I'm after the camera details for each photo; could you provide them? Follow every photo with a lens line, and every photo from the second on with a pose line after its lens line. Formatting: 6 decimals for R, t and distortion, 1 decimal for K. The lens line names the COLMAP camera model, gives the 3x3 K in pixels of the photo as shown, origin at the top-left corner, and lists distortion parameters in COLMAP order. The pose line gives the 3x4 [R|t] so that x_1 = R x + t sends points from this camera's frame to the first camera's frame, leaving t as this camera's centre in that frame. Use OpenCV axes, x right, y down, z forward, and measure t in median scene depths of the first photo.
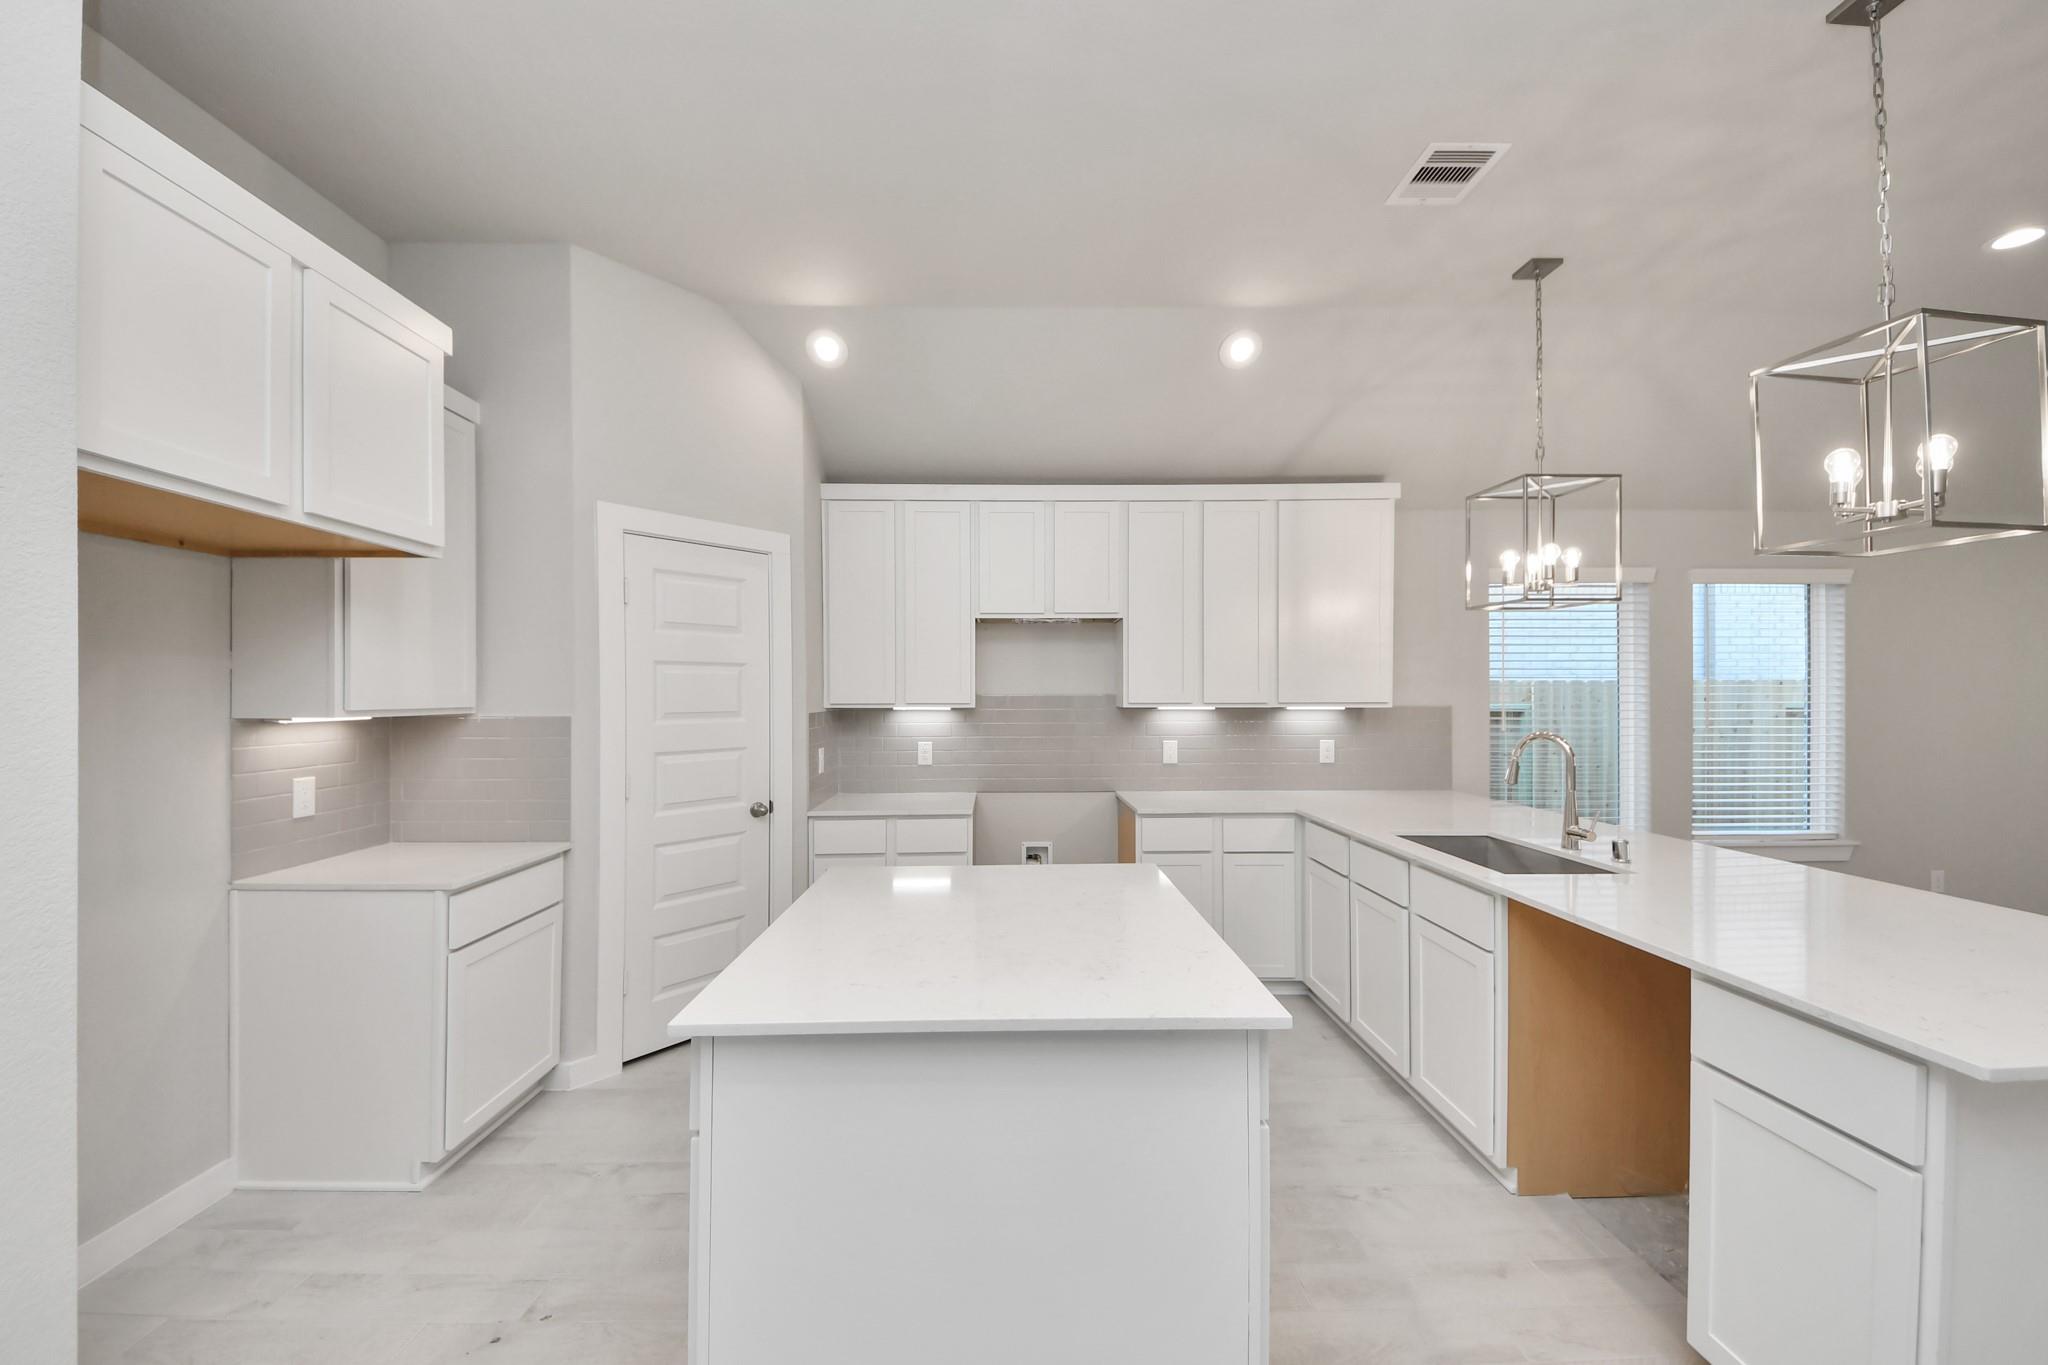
lens RADIAL K [[769.9, 0, 1018.7], [0, 769.9, 699.8], [0, 0, 1]] dist [0.013329, -0.014855]
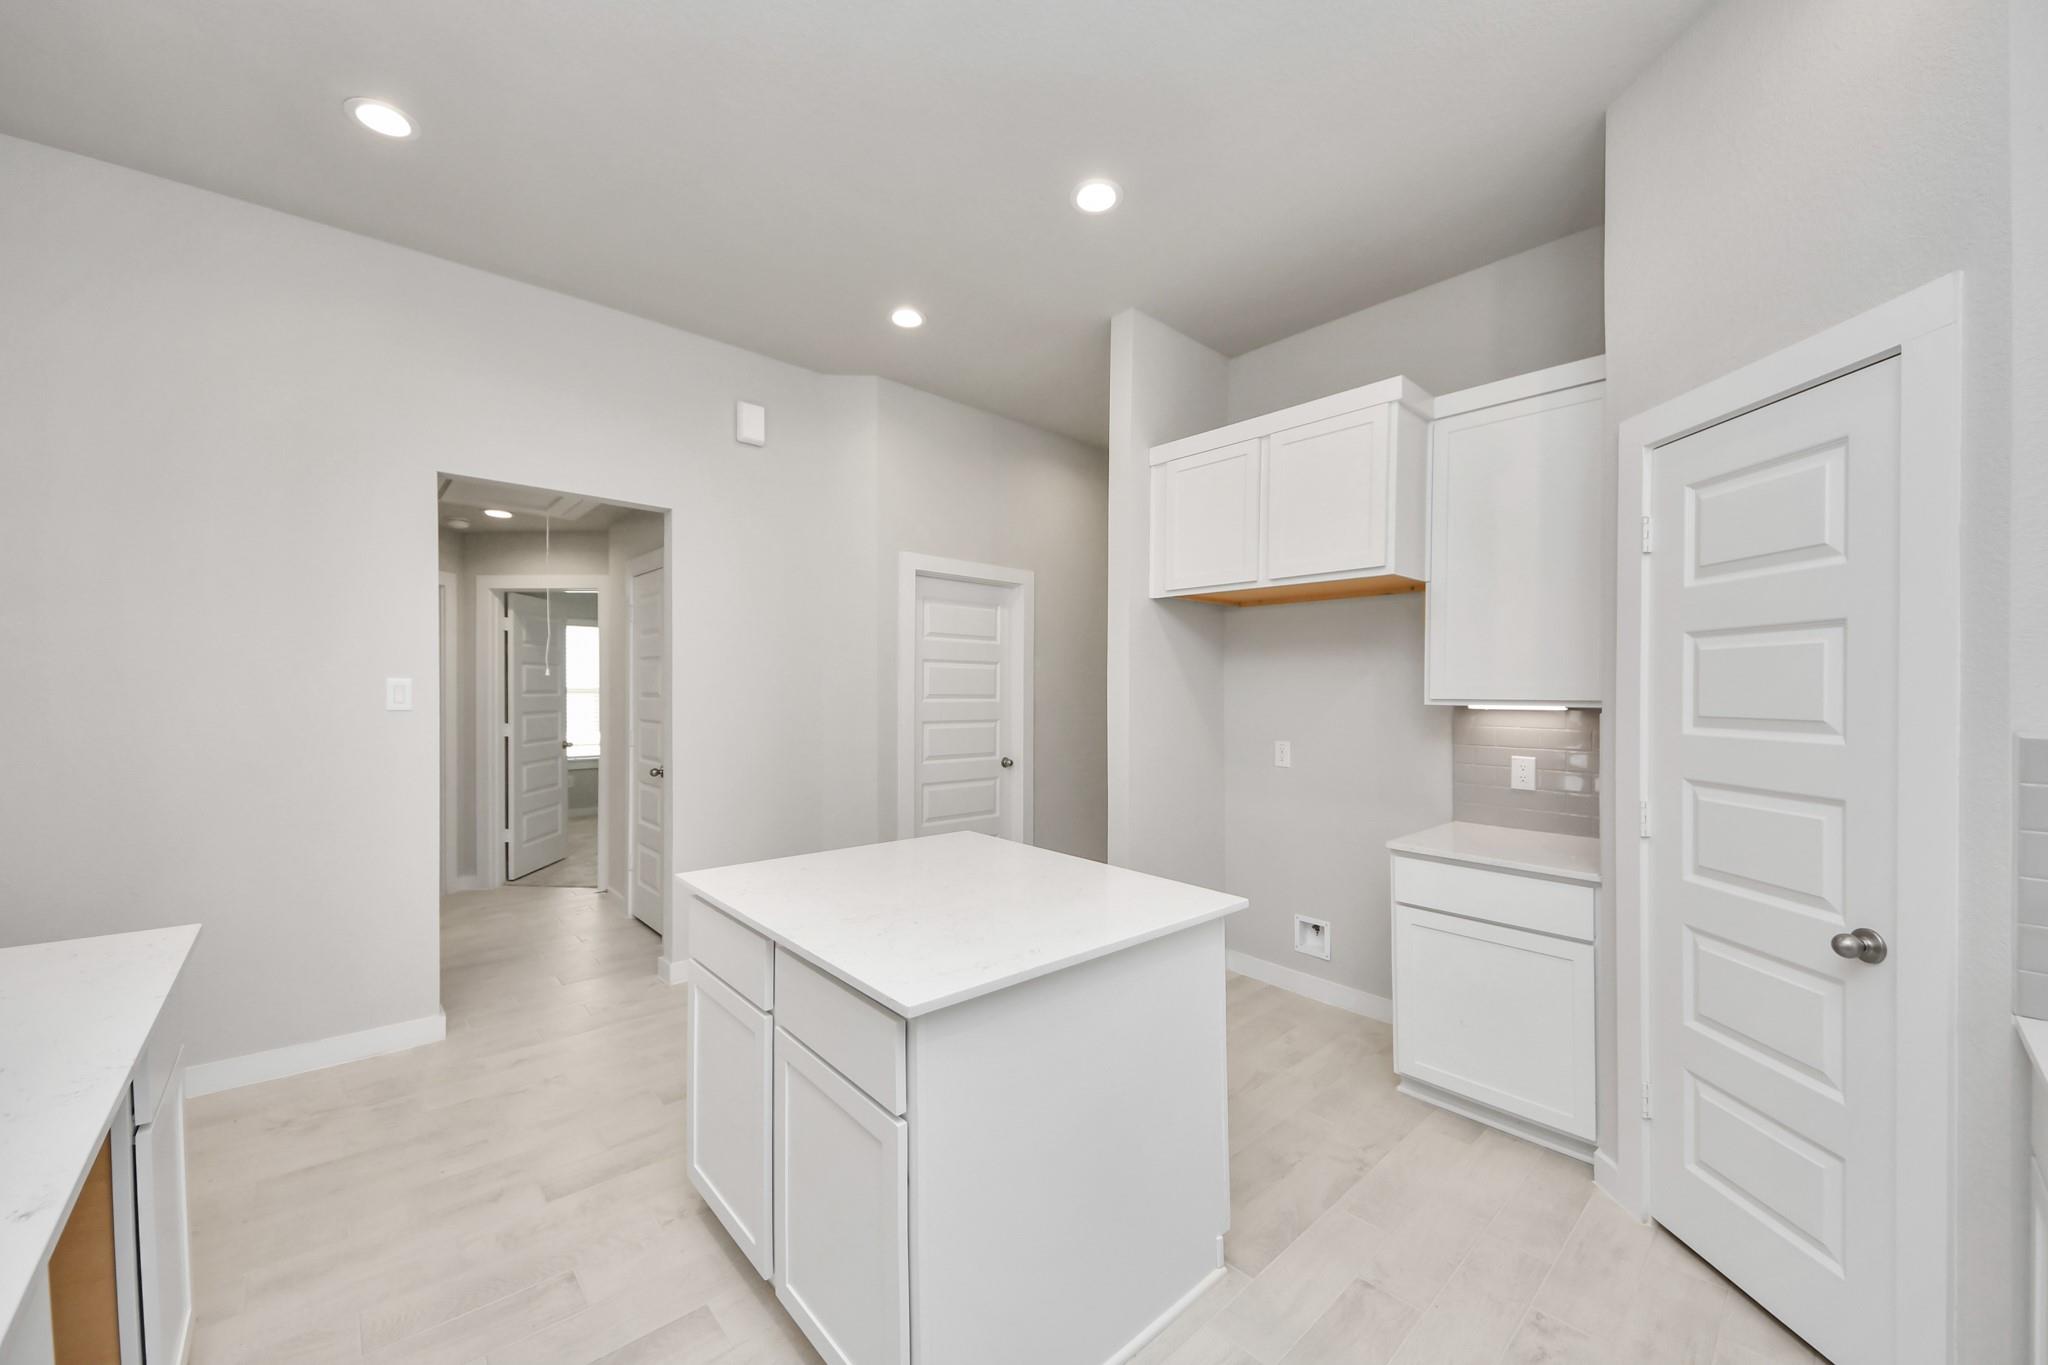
lens RADIAL K [[769.9, 0, 1018.7], [0, 769.9, 699.8], [0, 0, 1]] dist [0.013329, -0.014855]
pose [[-0.757421, 0.008782, -0.652868, 0.278116], [-0.005367, 0.999792, 0.019675, -0.004126], [0.652905, 0.018406, -0.757216, 0.874073]]
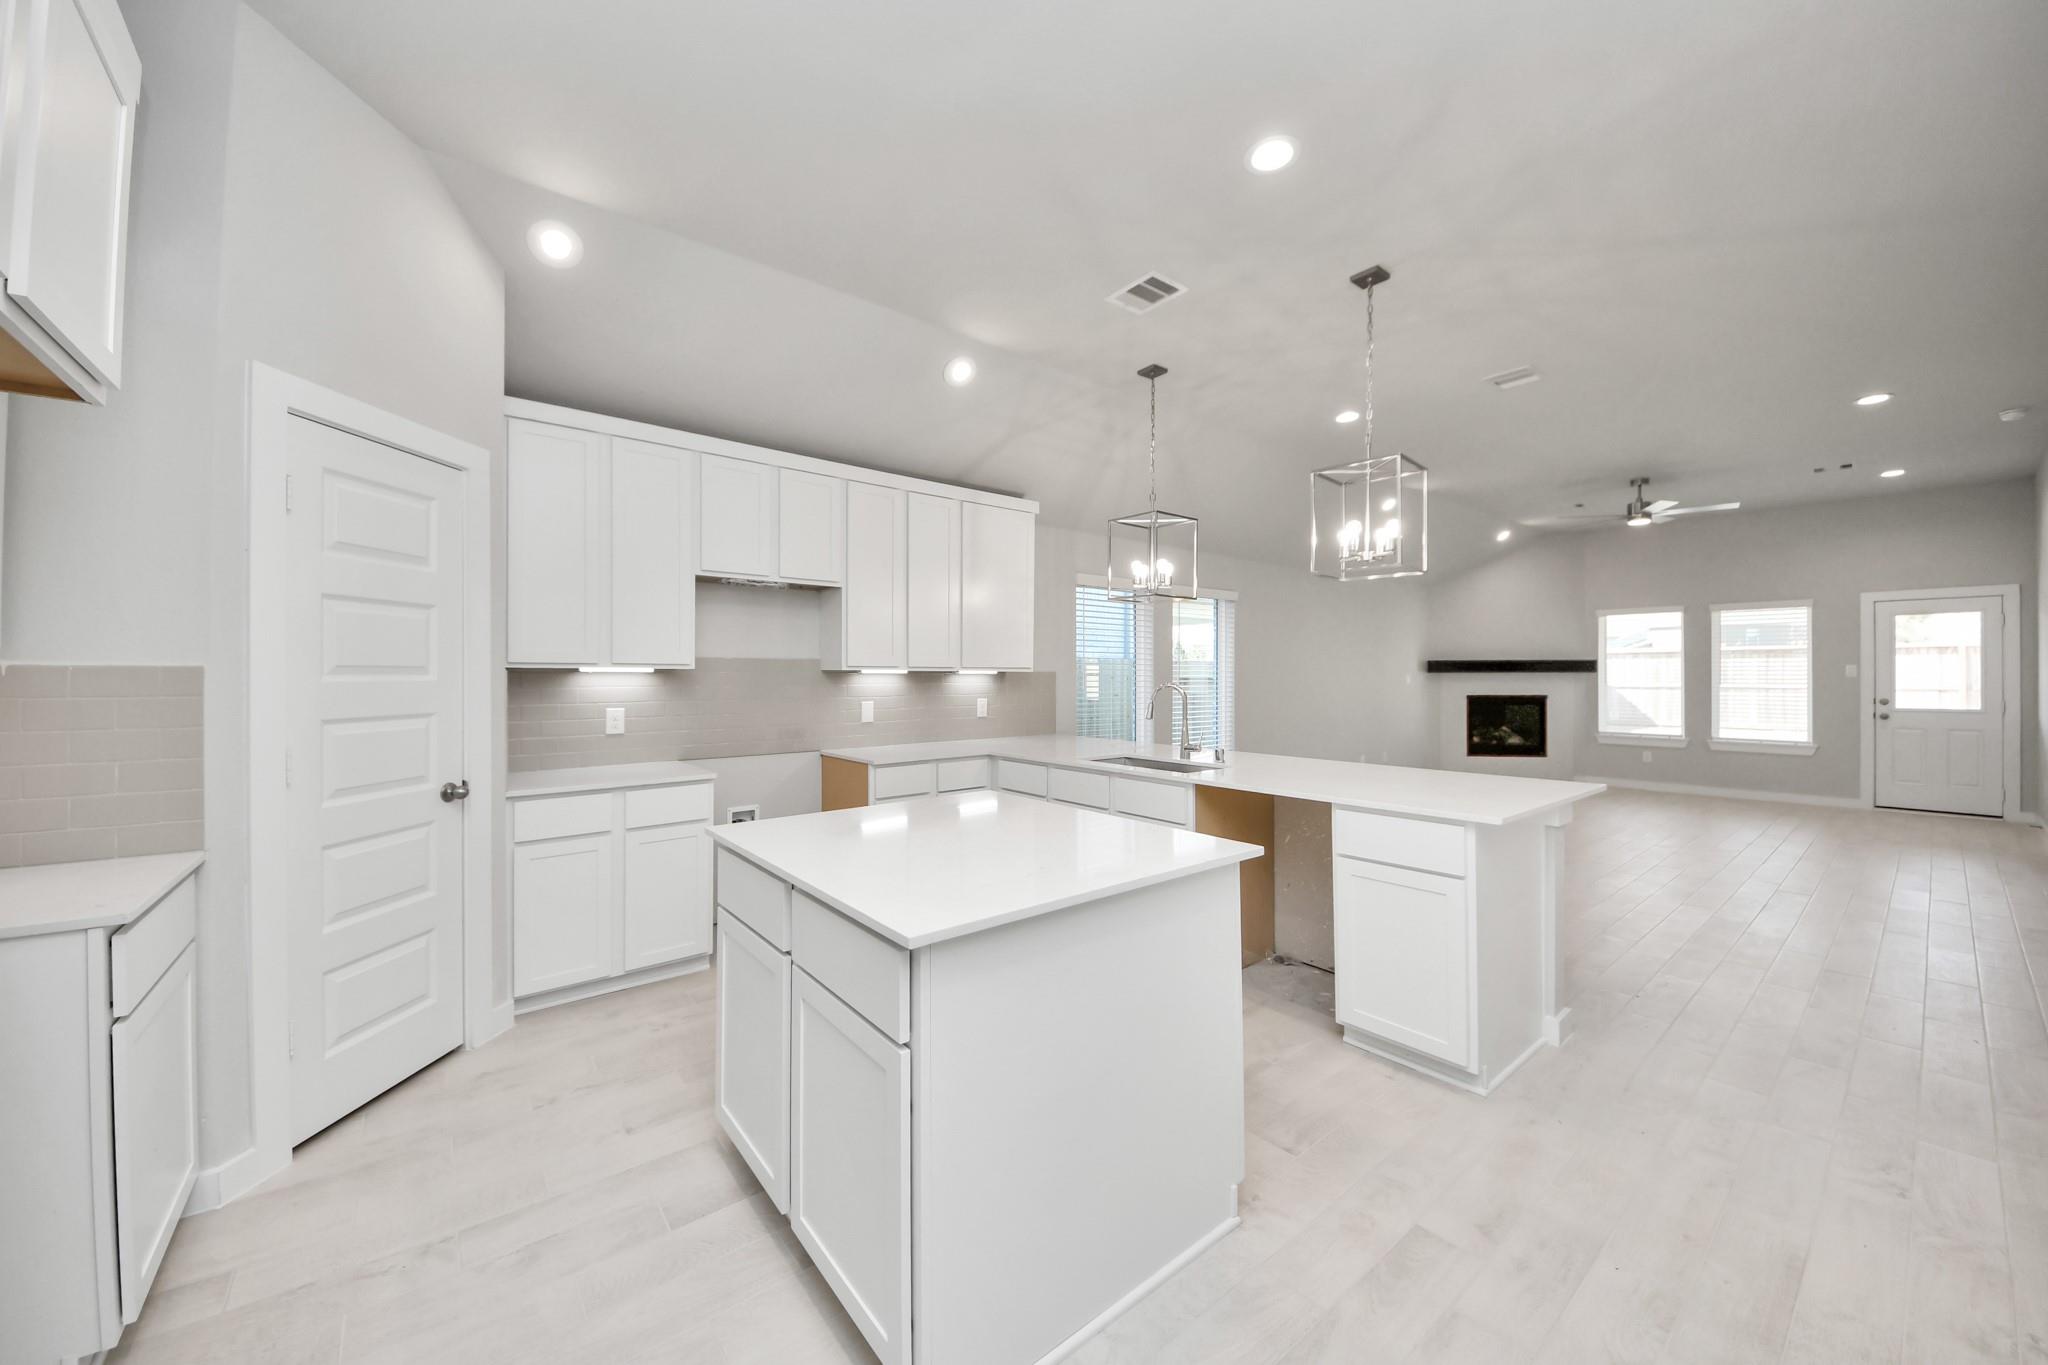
lens RADIAL K [[736.0, 0, 1024.0], [0, 736.0, 682.5], [0, 0, 1]] dist [0.014637, -0.012454]
pose [[0.787767, -0.002479, 0.615968, -0.299376], [0.000507, 0.999994, 0.003376, 0.024199], [-0.615973, -0.002347, 0.787764, 0.033830]]
